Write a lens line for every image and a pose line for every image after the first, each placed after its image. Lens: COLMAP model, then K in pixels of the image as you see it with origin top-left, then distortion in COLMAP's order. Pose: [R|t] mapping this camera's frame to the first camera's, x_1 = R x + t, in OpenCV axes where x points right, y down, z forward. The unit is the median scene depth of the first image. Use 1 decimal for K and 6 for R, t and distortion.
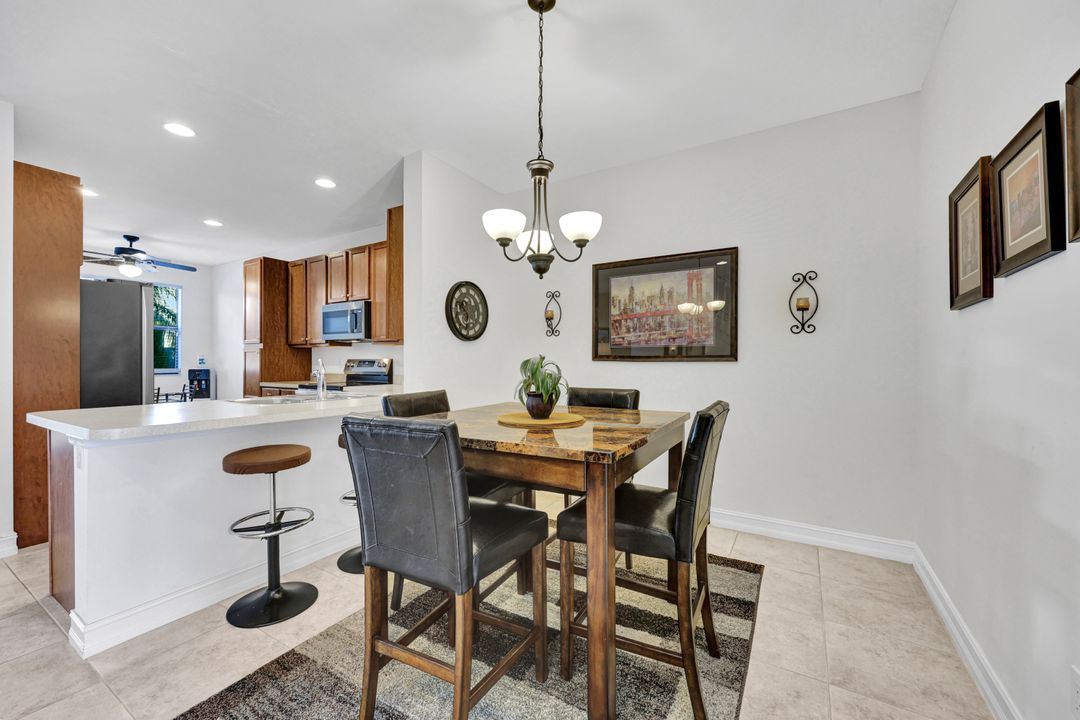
lens RADIAL K [[432.4, 0, 539.3], [0, 432.4, 358.9], [0, 0, 1]] dist [0.004718, -0.001255]
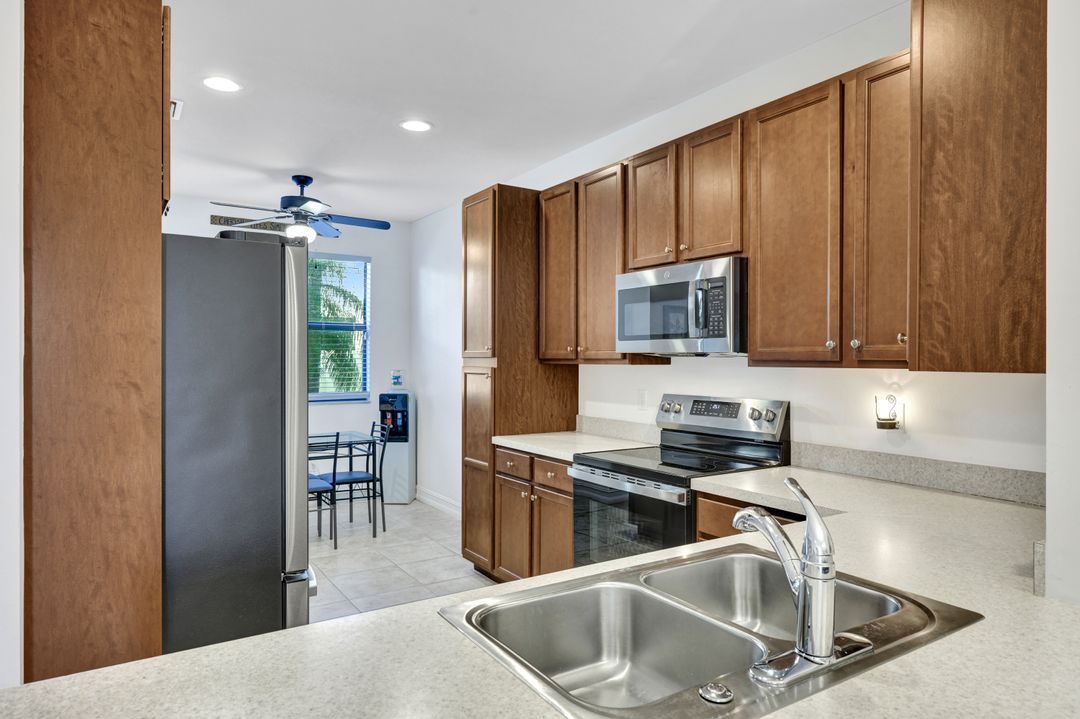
lens RADIAL K [[658.8, 0, 543.8], [0, 658.8, 353.7], [0, 0, 1]] dist [0.004054, 0.000605]
pose [[0.904583, -0.000943, -0.426296, -0.276639], [-0.000111, 0.999997, -0.002447, -0.040607], [0.426298, 0.002261, 0.904580, 0.350710]]
